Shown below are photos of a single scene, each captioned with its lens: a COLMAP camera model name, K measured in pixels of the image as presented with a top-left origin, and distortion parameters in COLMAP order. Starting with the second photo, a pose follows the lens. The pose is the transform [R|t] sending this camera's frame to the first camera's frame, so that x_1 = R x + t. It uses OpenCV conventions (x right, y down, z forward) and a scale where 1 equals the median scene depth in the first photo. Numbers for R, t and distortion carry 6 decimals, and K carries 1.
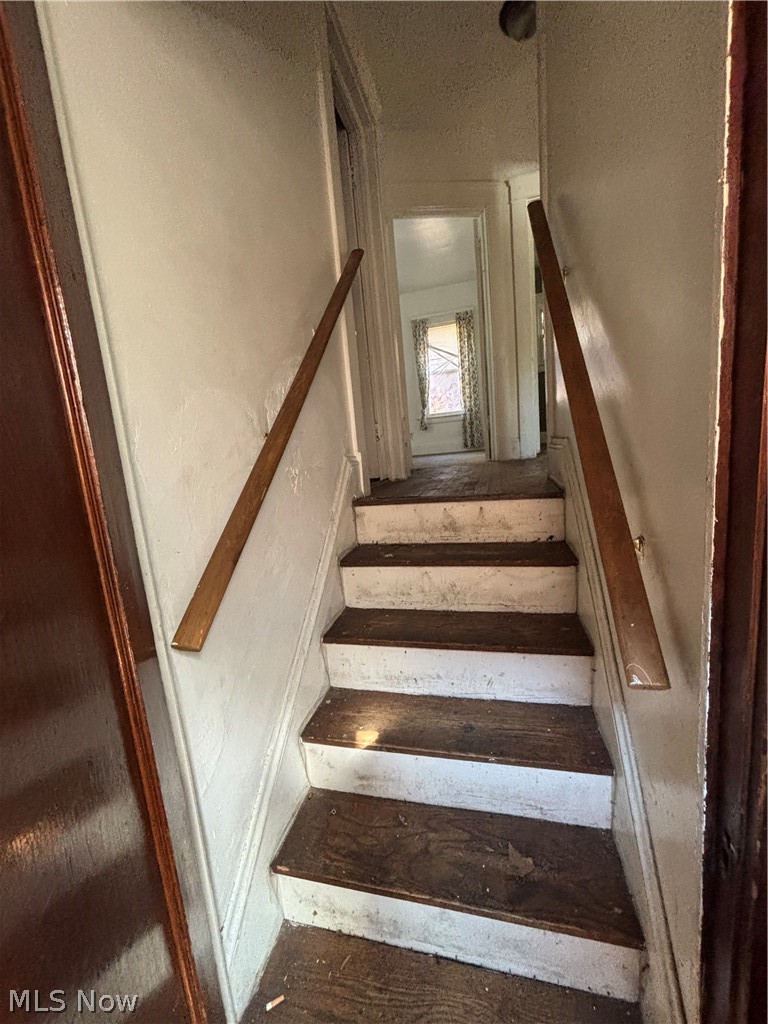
lens RADIAL K [[415.7, 0, 377.9], [0, 415.7, 511.9], [0, 0, 1]] dist [0.010990, -0.002042]
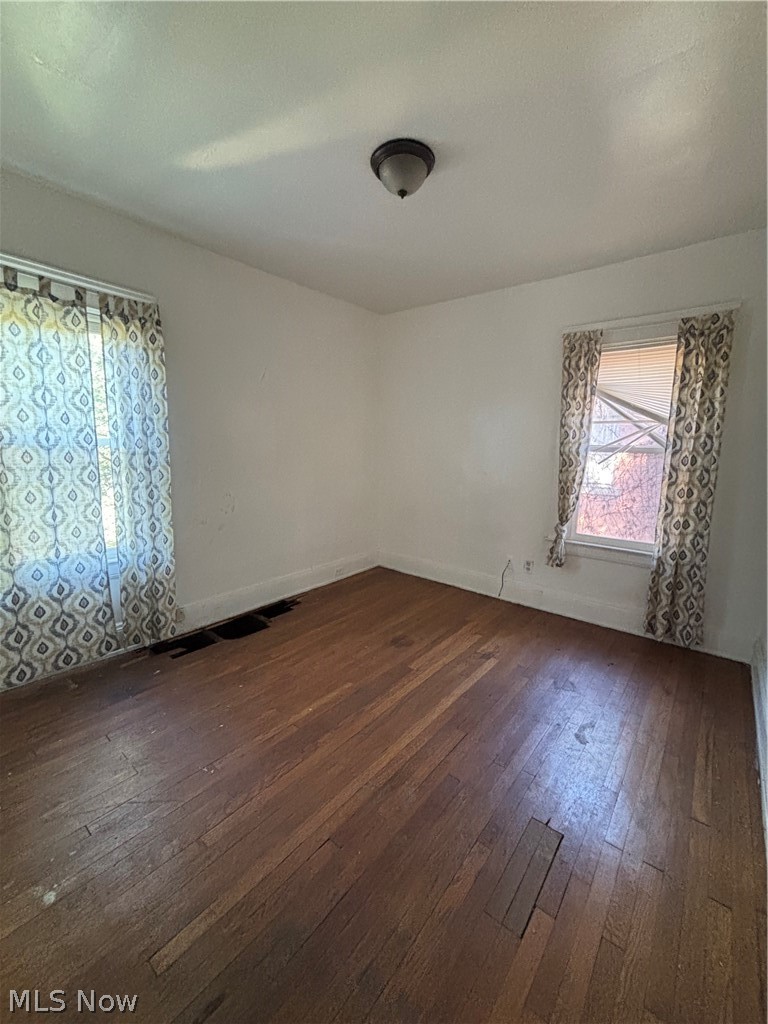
lens RADIAL K [[415.7, 0, 381.4], [0, 415.7, 508.0], [0, 0, 1]] dist [0.010990, -0.002042]
pose [[0.907944, 0.165240, -0.385140, 0.106447], [-0.157040, 0.986175, 0.052893, -0.265434], [0.388556, 0.012458, 0.921341, 0.503512]]
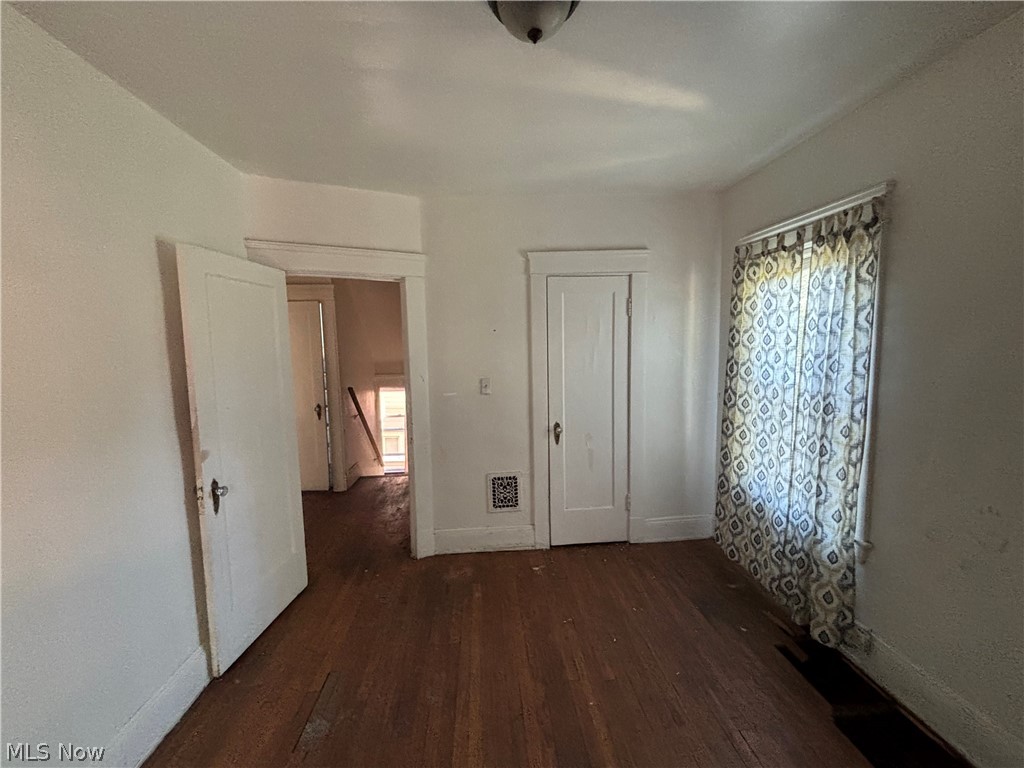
lens RADIAL K [[415.7, 0, 515.0], [0, 415.7, 386.1], [0, 0, 1]] dist [0.010990, -0.002042]
pose [[-0.933306, 0.151502, -0.325557, 0.064085], [0.060186, 0.959811, 0.274118, -0.366527], [0.354002, 0.236242, -0.904916, 0.958614]]
